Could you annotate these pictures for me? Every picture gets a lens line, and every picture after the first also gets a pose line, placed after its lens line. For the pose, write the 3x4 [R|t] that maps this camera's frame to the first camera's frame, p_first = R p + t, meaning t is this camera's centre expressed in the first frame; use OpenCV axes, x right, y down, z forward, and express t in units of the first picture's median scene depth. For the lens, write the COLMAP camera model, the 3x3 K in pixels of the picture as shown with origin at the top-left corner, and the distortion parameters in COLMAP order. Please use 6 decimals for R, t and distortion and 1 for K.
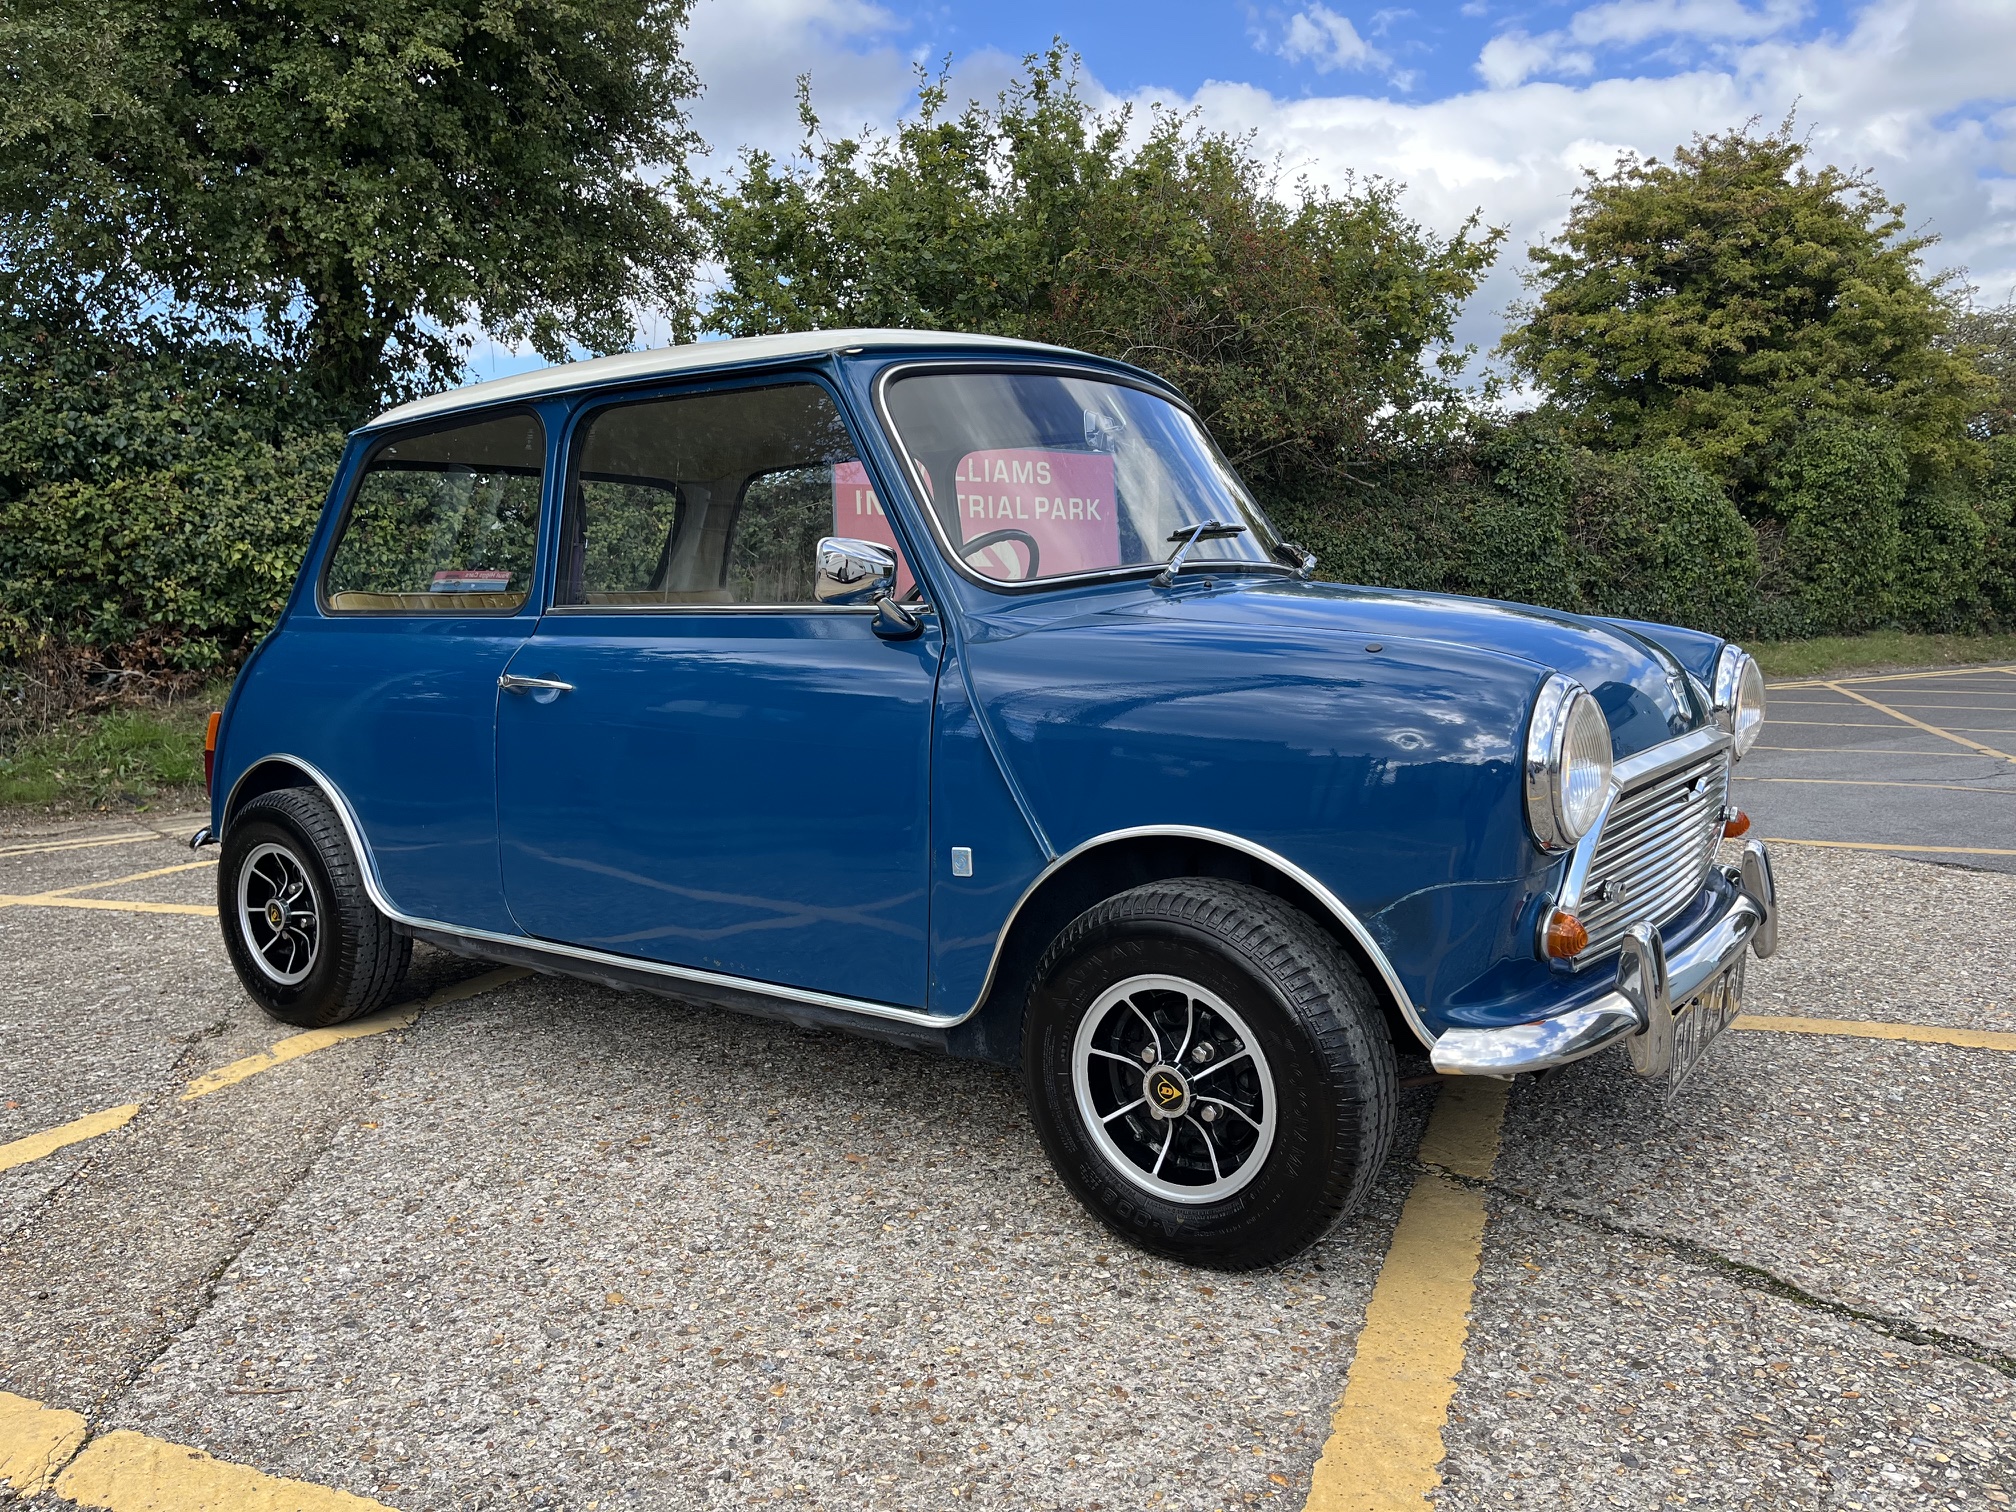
lens RADIAL K [[1512.5, 0, 1006.3], [0, 1512.5, 783.0], [0, 0, 1]] dist [0.064786, -0.091379]
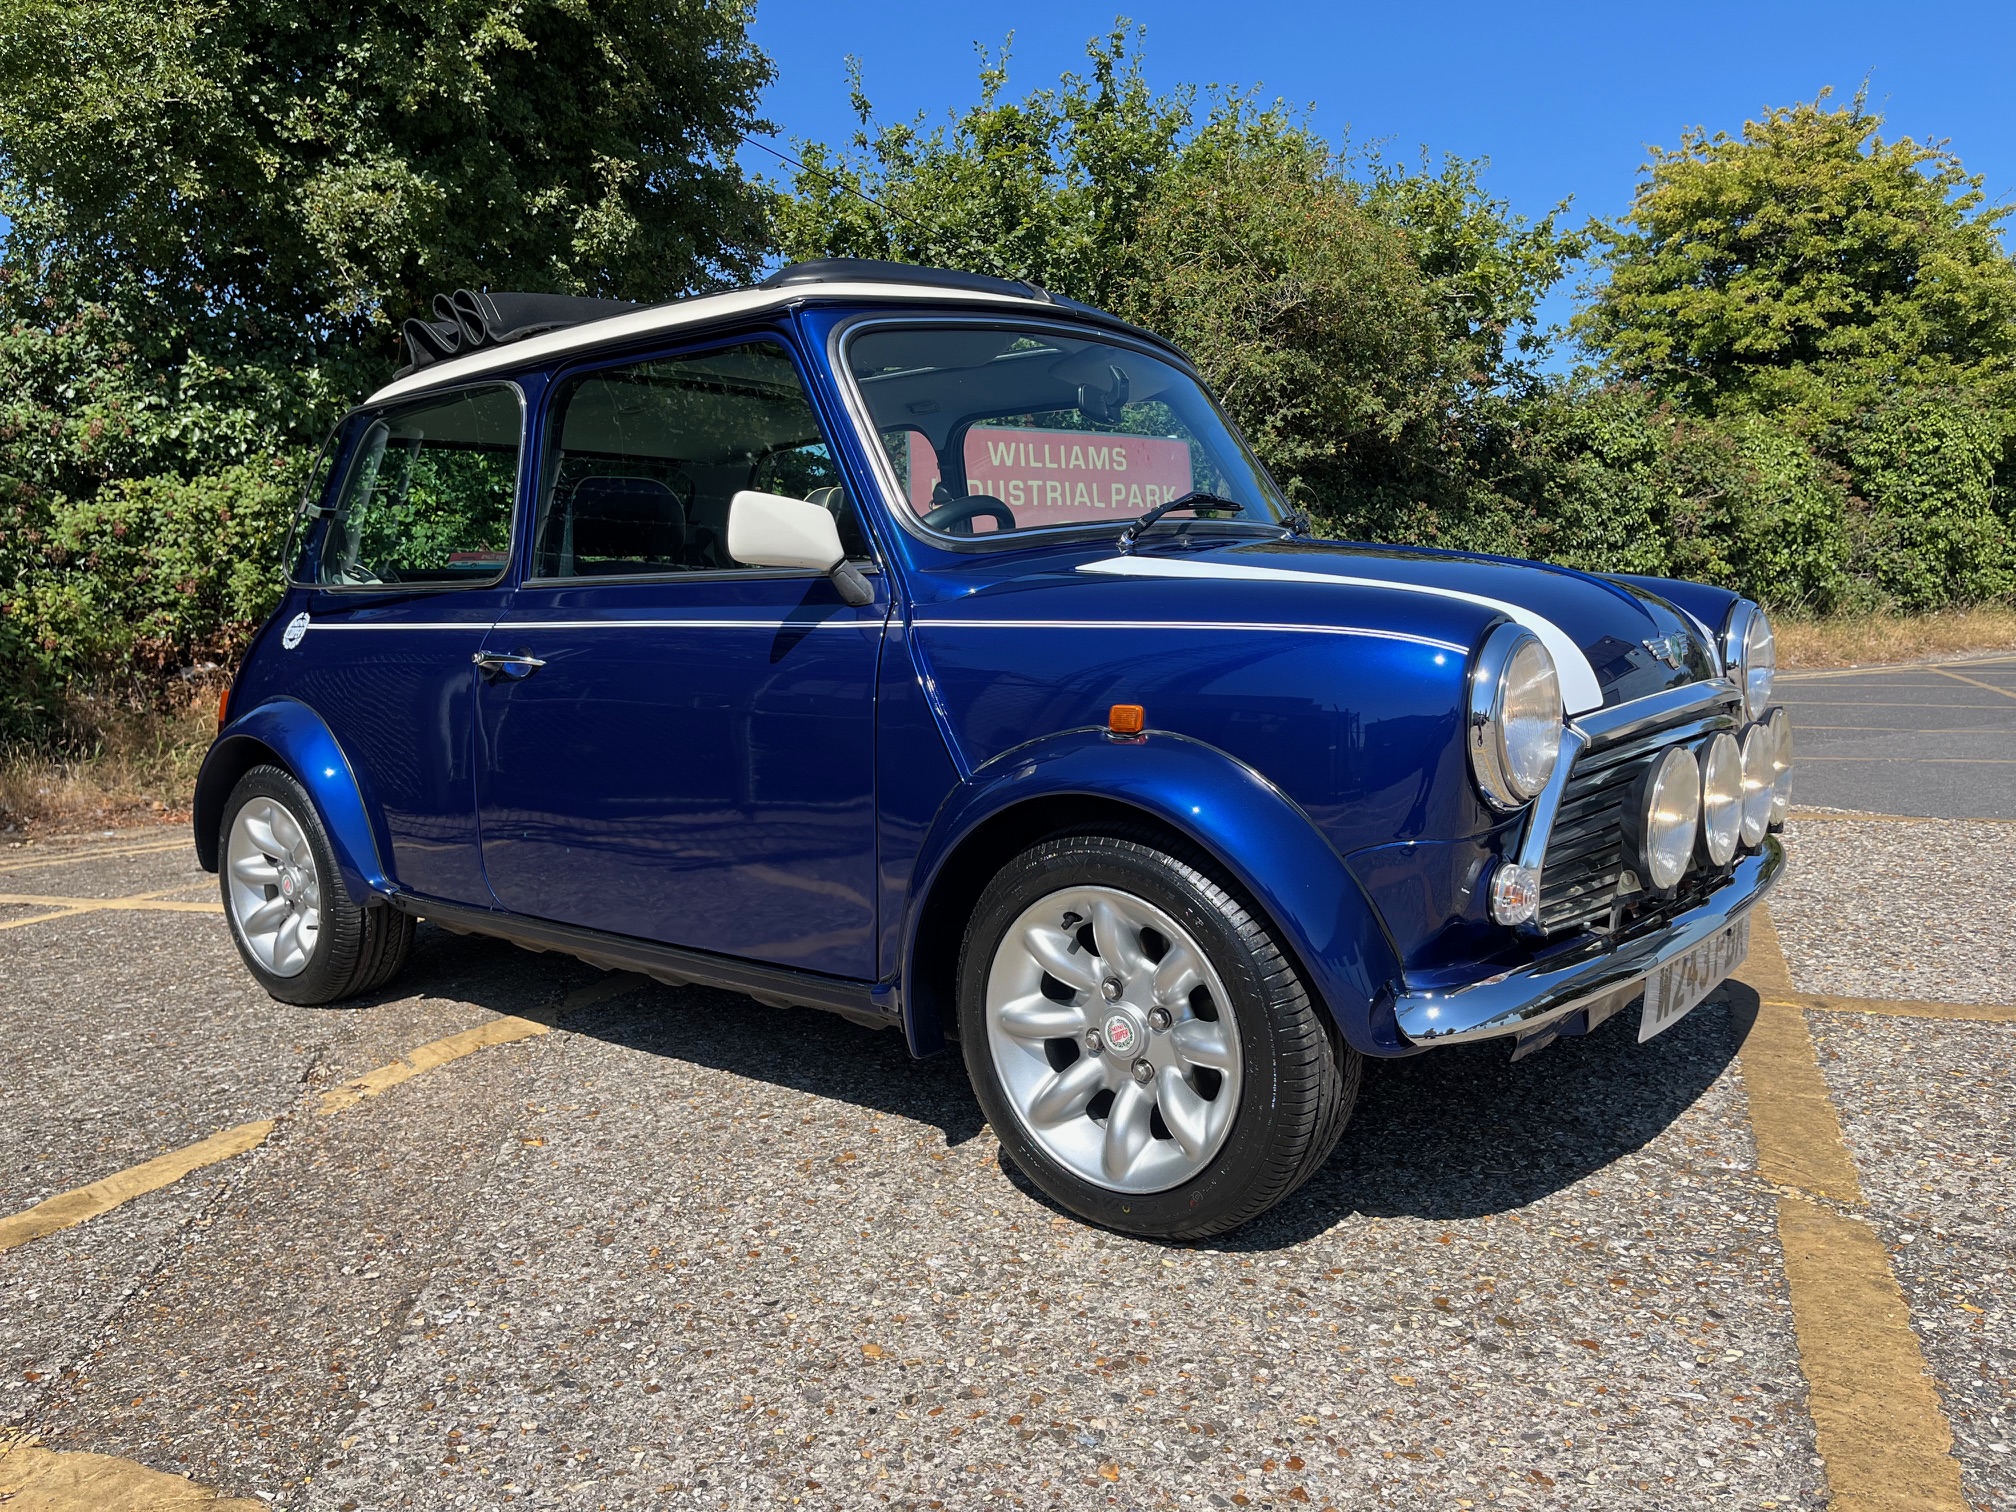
lens RADIAL K [[1512.5, 0, 997.2], [0, 1512.5, 780.1], [0, 0, 1]] dist [0.064786, -0.091379]
pose [[0.999479, -0.012786, -0.029633, -0.146532], [0.012643, 0.999907, -0.005019, 0.025906], [0.029695, 0.004642, 0.999548, 0.147347]]
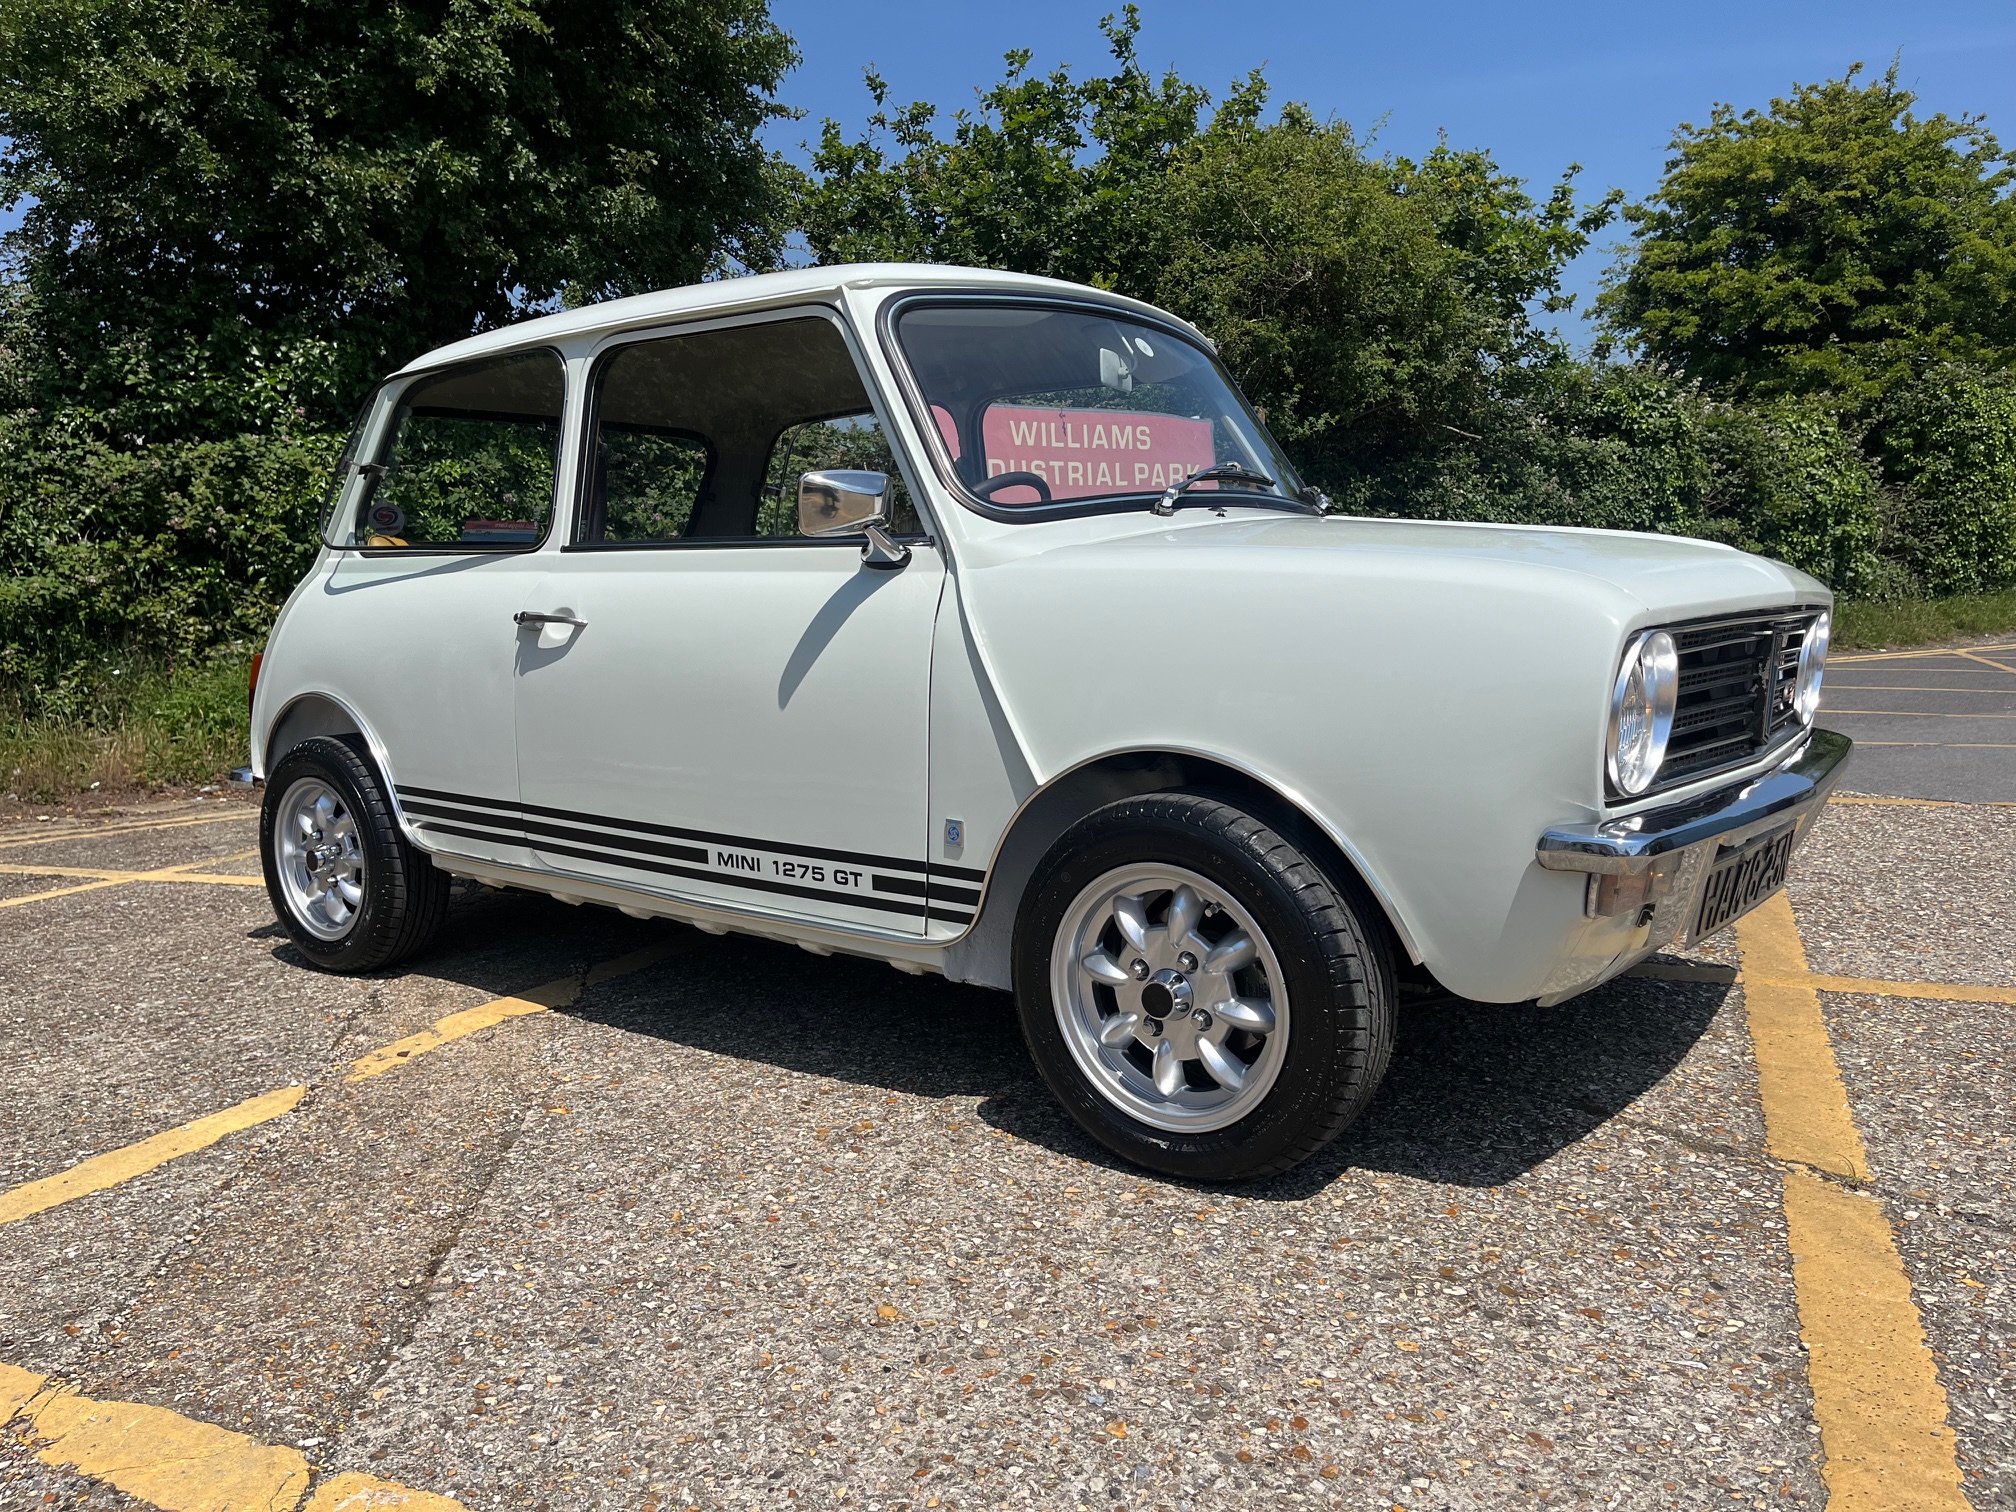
lens RADIAL K [[1512.5, 0, 992.9], [0, 1512.5, 783.7], [0, 0, 1]] dist [0.064786, -0.091379]
pose [[0.998920, -0.006938, -0.045946, -0.143466], [0.007391, 0.999926, 0.009699, 0.028782], [0.045875, -0.010028, 0.998897, 0.134301]]
